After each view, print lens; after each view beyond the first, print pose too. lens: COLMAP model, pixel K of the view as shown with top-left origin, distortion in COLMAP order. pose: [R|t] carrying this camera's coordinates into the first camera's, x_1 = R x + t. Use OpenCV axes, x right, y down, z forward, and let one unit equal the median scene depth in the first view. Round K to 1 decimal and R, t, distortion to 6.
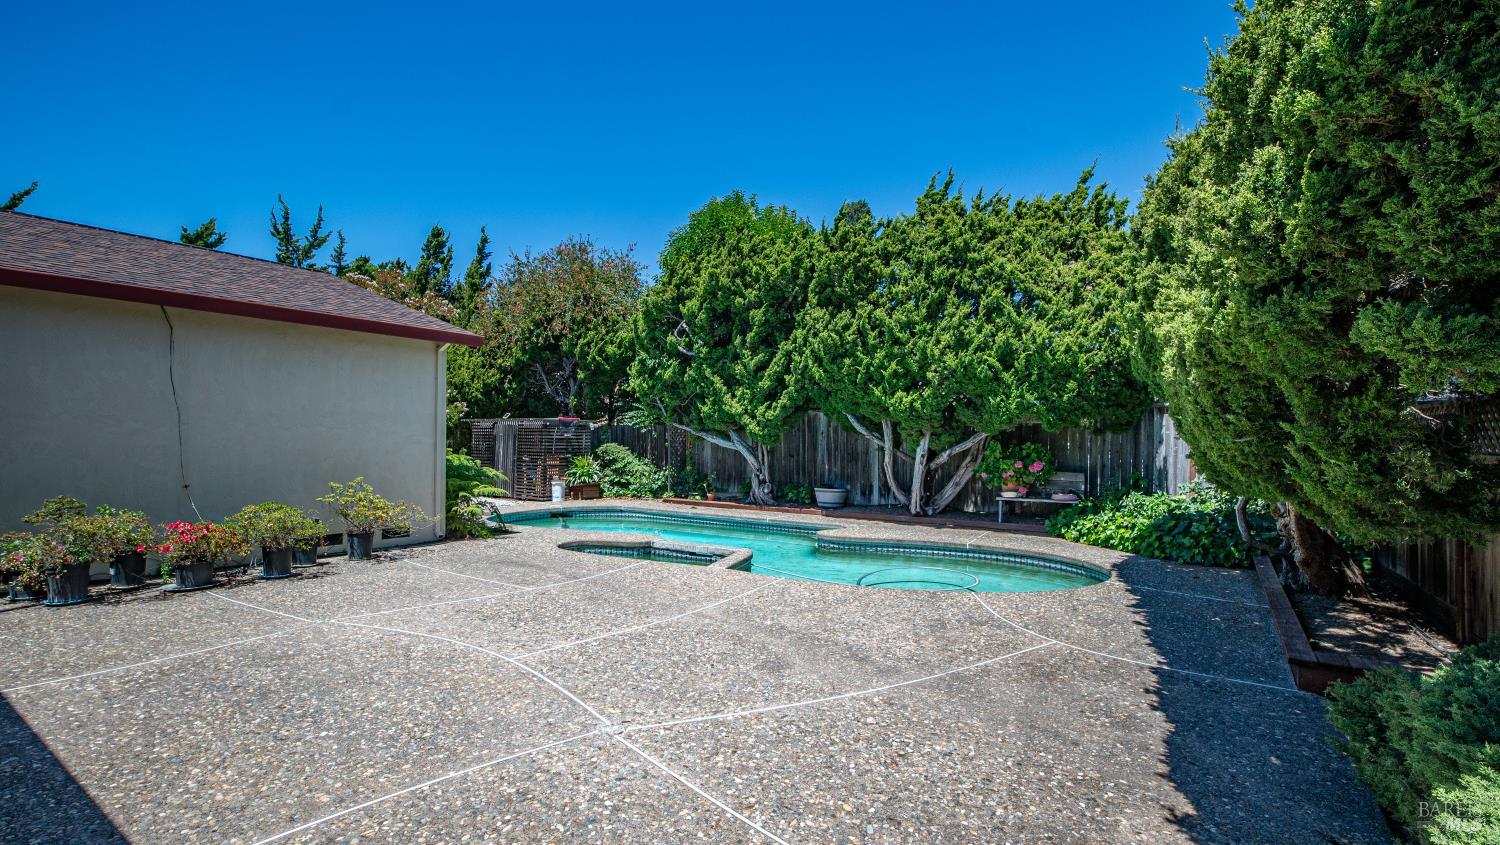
lens RADIAL K [[676.0, 0, 747.1], [0, 676.0, 426.0], [0, 0, 1]] dist [0.002928, -0.001918]
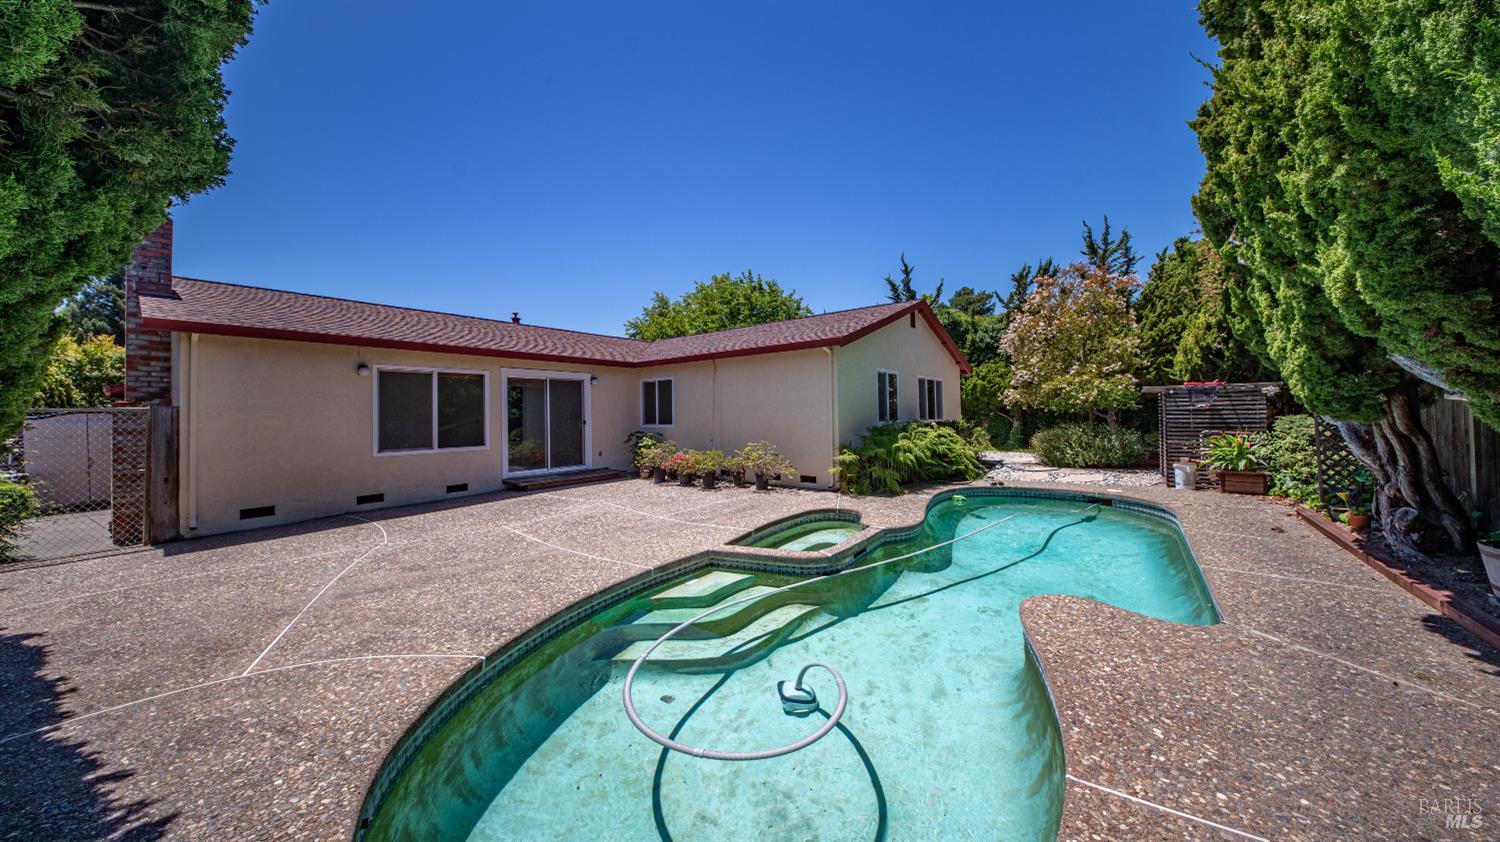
lens RADIAL K [[491.2, 0, 753.6], [0, 491.2, 409.4], [0, 0, 1]] dist [-0.000882, -0.000065]
pose [[-0.055233, -0.018128, -0.998309, 0.450906], [0.034887, 0.999190, -0.020075, 0.016632], [0.997864, -0.035937, -0.054555, 0.738627]]
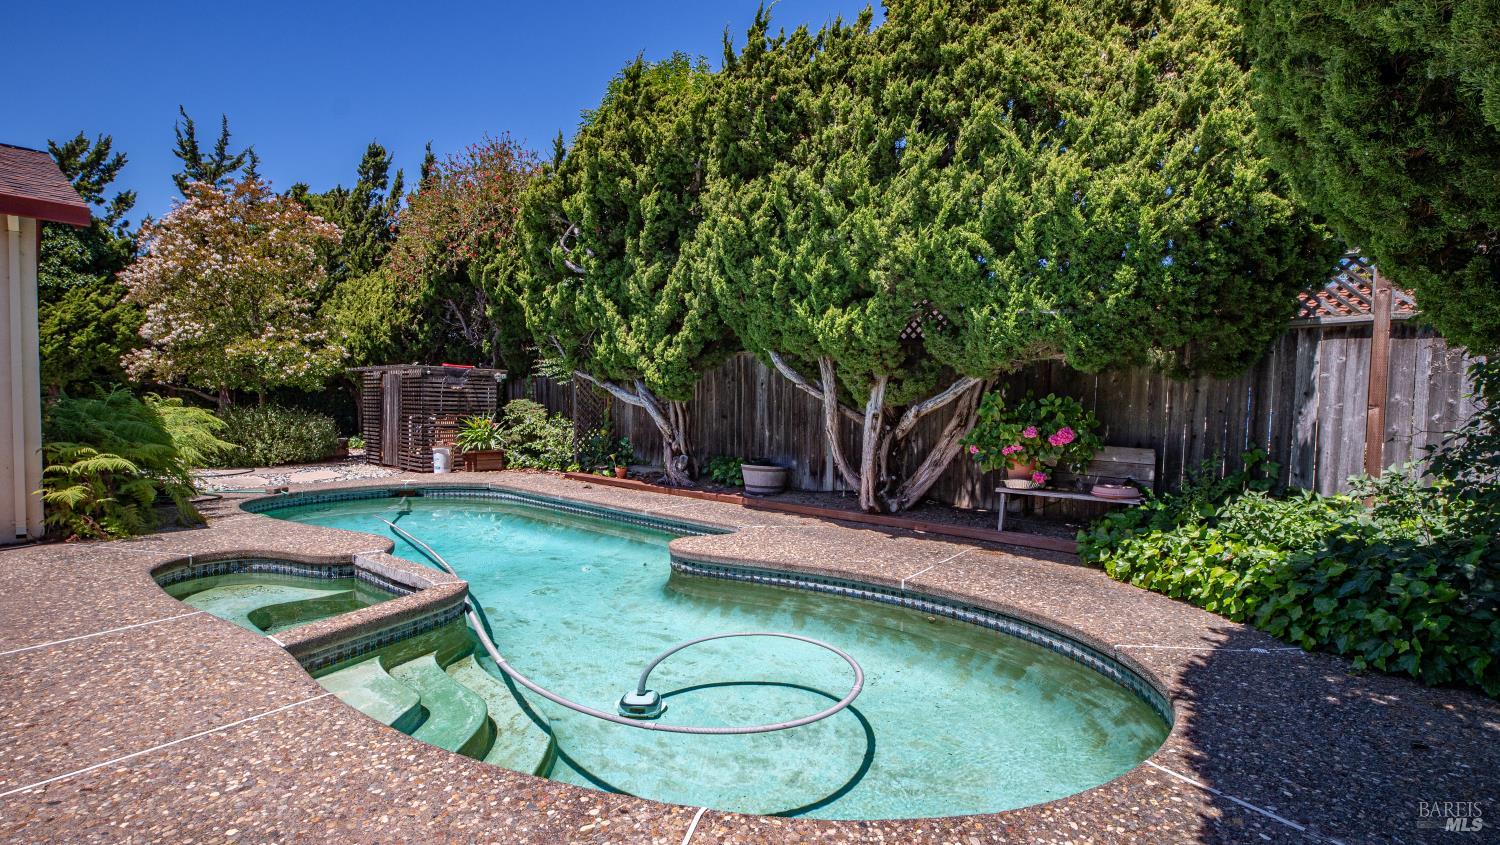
lens RADIAL K [[676.0, 0, 749.4], [0, 676.0, 430.2], [0, 0, 1]] dist [0.002928, -0.001918]
pose [[0.992509, 0.013237, -0.121448, 0.224463], [-0.006441, 0.998399, 0.056188, 0.023499], [0.121998, -0.054985, 0.991006, 0.390248]]
